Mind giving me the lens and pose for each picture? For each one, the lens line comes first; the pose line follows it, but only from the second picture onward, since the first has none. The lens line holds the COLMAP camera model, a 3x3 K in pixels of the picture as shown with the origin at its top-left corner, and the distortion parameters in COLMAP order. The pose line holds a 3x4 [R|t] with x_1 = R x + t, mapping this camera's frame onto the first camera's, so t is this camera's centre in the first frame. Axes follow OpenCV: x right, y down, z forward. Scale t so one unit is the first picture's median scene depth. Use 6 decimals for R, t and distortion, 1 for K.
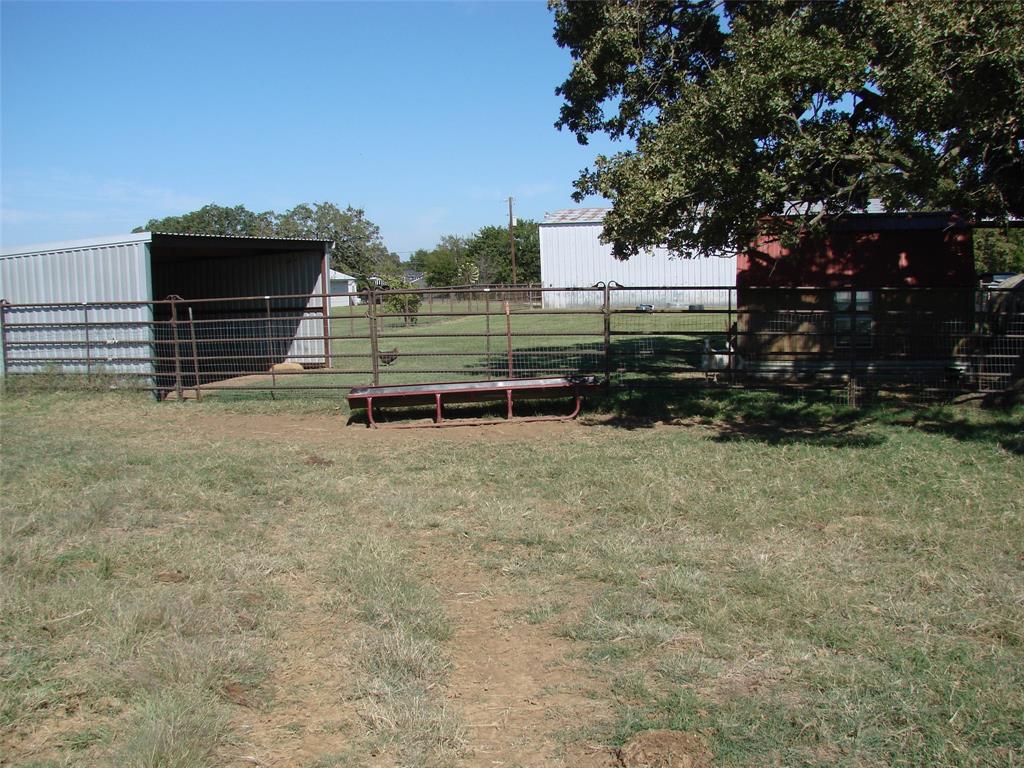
lens RADIAL K [[1151.2, 0, 512.0], [0, 1151.2, 384.0], [0, 0, 1]] dist [-0.113796, -0.009349]
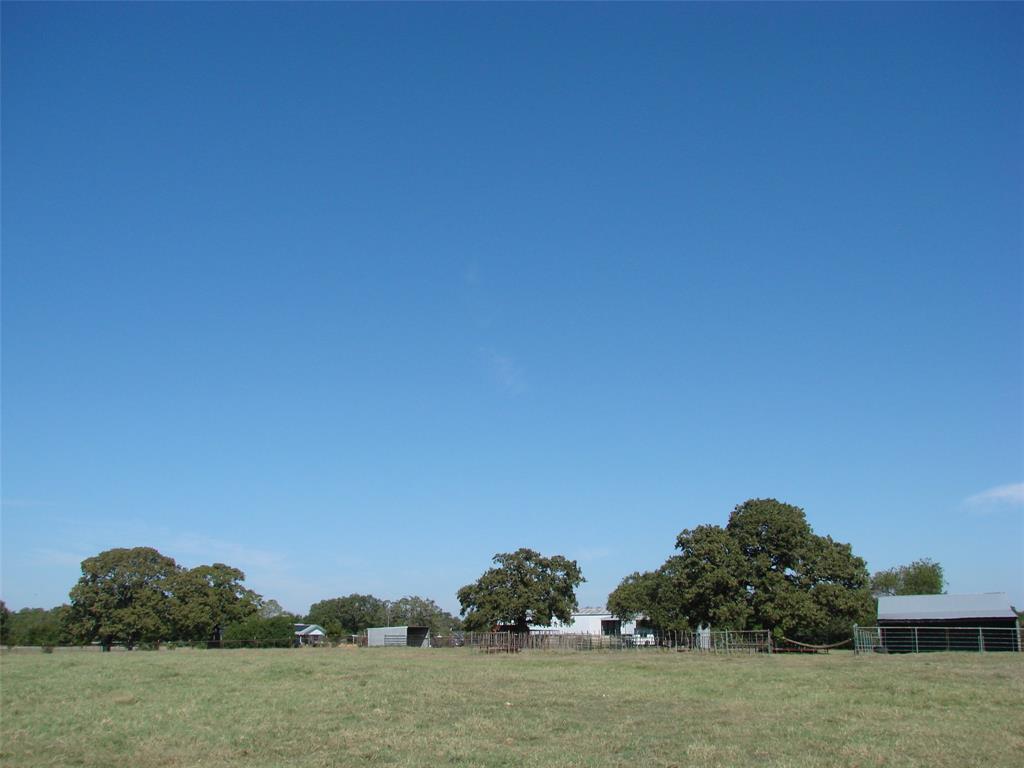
lens RADIAL K [[1134.3, 0, 512.0], [0, 1134.3, 384.0], [0, 0, 1]] dist [-0.203161, 0.289732]
pose [[0.998133, 0.004694, -0.060901, 0.749325], [-0.023364, 0.950557, -0.309671, 0.570958], [0.056436, 0.310516, 0.948891, -5.908750]]
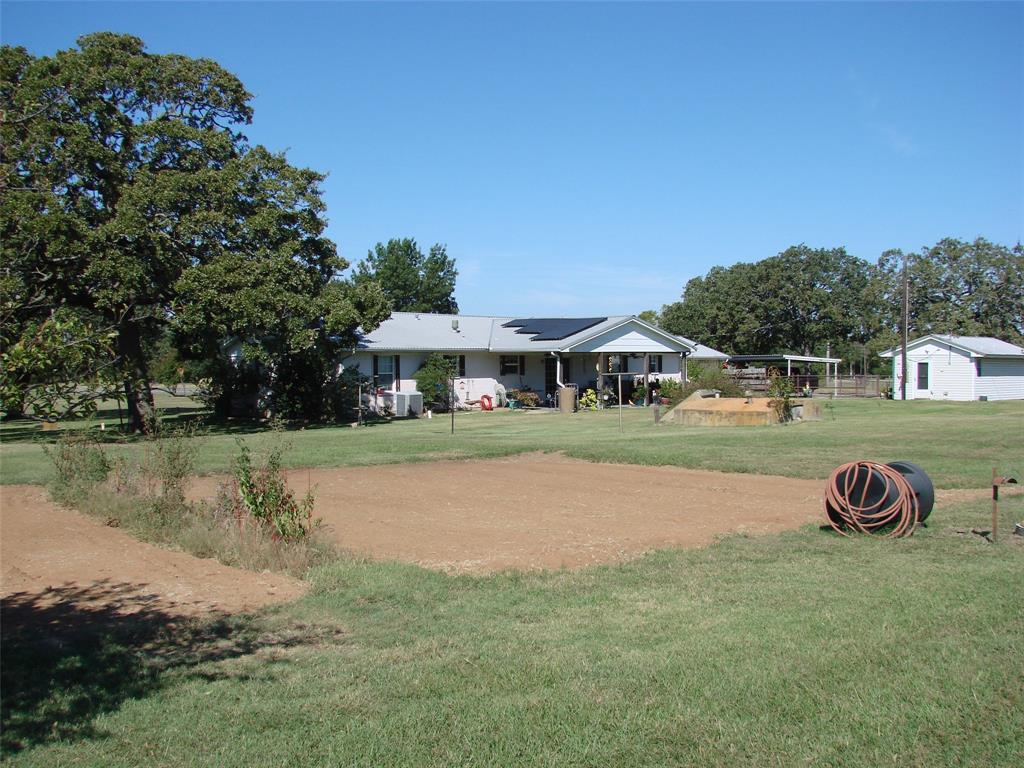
lens RADIAL K [[1134.3, 0, 512.0], [0, 1134.3, 384.0], [0, 0, 1]] dist [-0.203161, 0.289732]
pose [[0.892107, 0.041842, -0.449882, -0.699034], [-0.071985, 0.996147, -0.050099, -0.151202], [0.446052, 0.077078, 0.891682, 1.984803]]
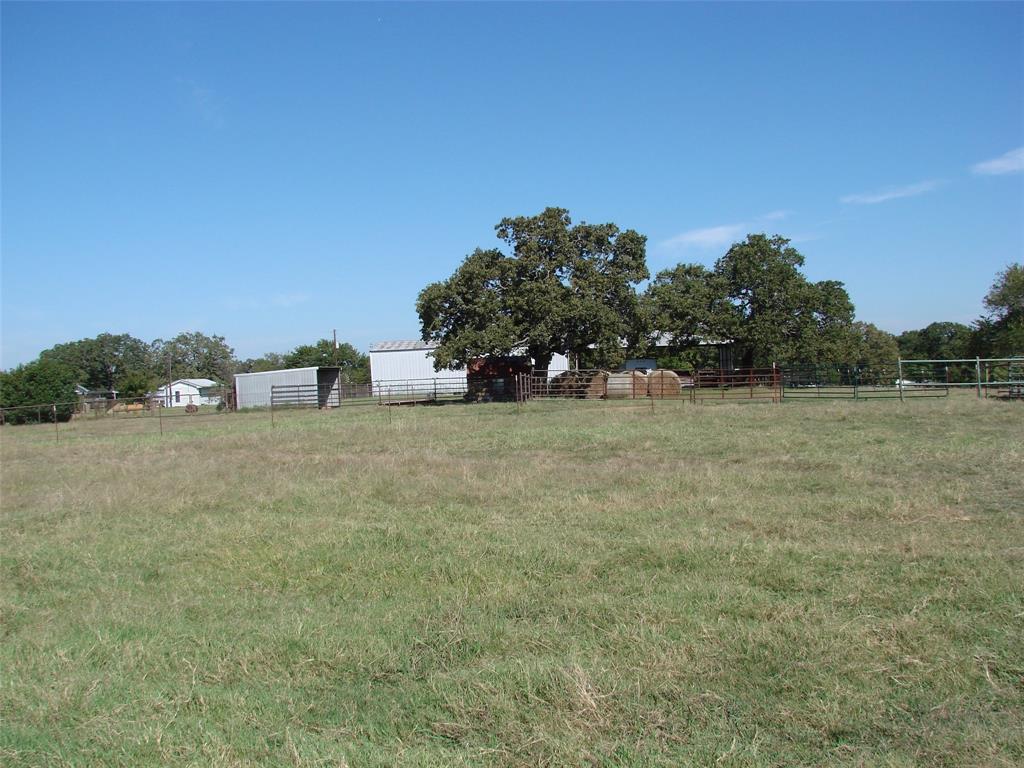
lens RADIAL K [[1134.3, 0, 512.0], [0, 1134.3, 384.0], [0, 0, 1]] dist [-0.203161, 0.289732]
pose [[0.978545, -0.020401, 0.205018, -0.406171], [0.039230, 0.995330, -0.088200, 0.259646], [-0.202262, 0.094351, 0.974776, -2.573756]]
